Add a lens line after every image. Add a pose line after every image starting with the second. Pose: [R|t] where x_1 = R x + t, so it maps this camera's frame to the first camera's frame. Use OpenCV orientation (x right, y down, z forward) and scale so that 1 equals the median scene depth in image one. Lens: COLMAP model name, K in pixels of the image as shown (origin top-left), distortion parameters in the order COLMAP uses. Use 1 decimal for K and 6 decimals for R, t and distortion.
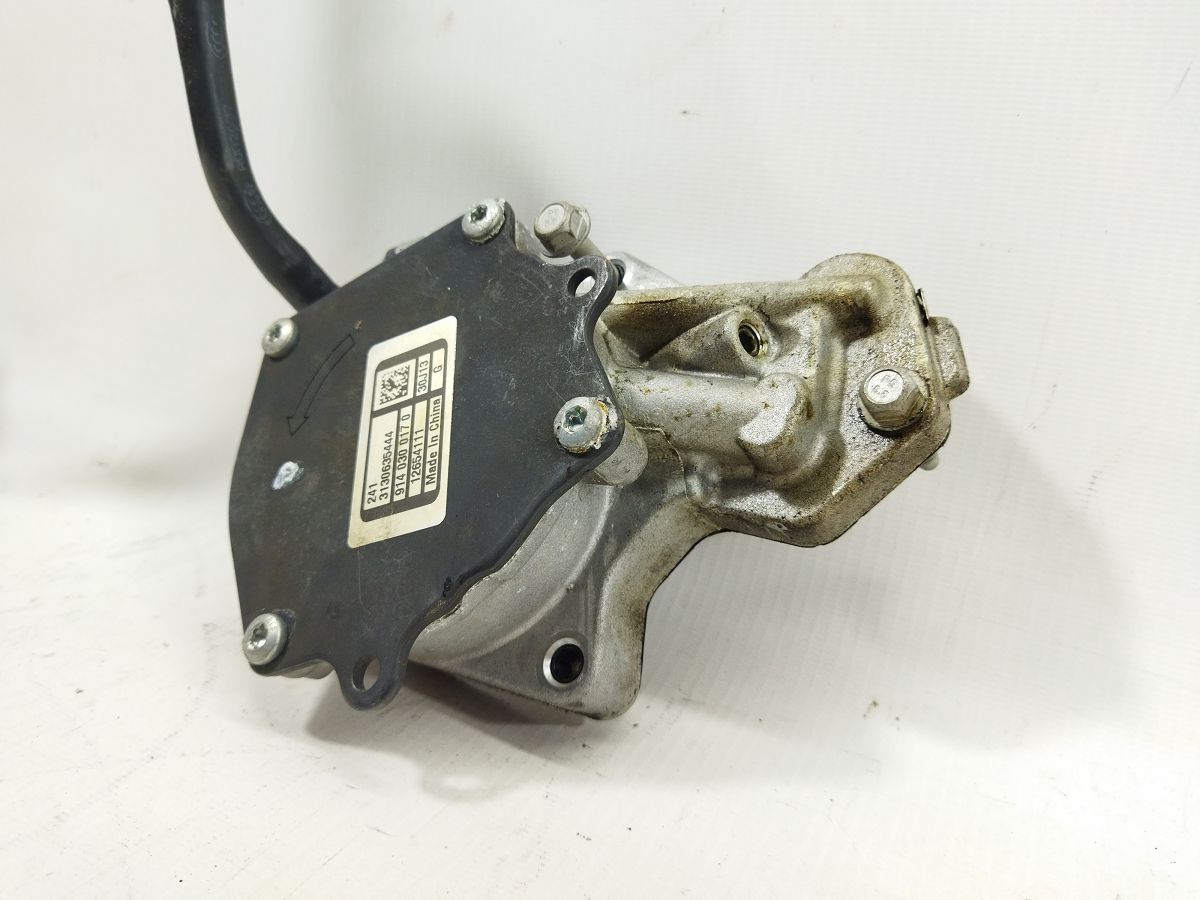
lens RADIAL K [[936.6, 0, 600.0], [0, 936.6, 450.0], [0, 0, 1]] dist [0.011838, -0.113963]
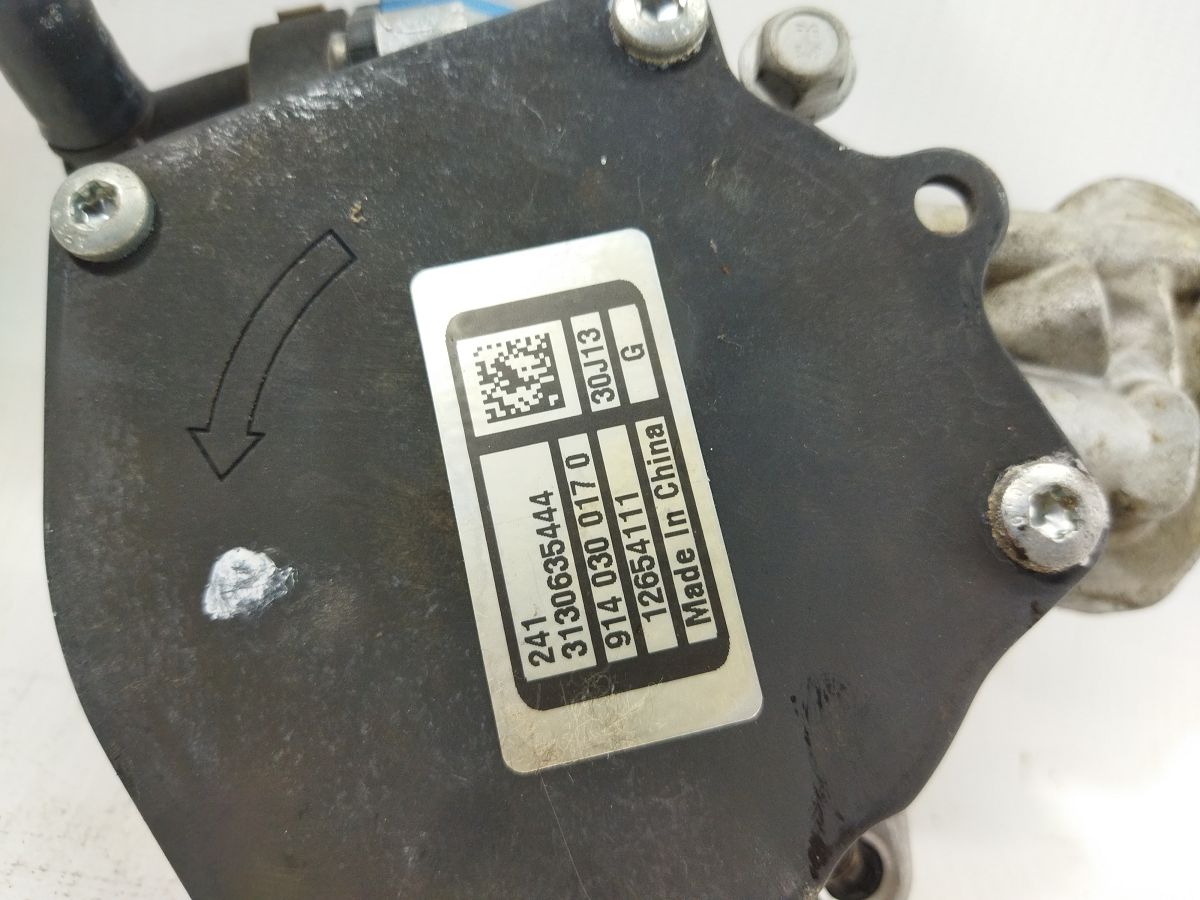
lens RADIAL K [[936.6, 0, 600.0], [0, 936.6, 450.0], [0, 0, 1]] dist [0.011838, -0.113963]
pose [[0.848428, -0.065564, 0.525235, -0.438027], [-0.061539, 0.973351, 0.220907, -0.141932], [-0.525722, -0.219746, 0.821784, 0.615427]]
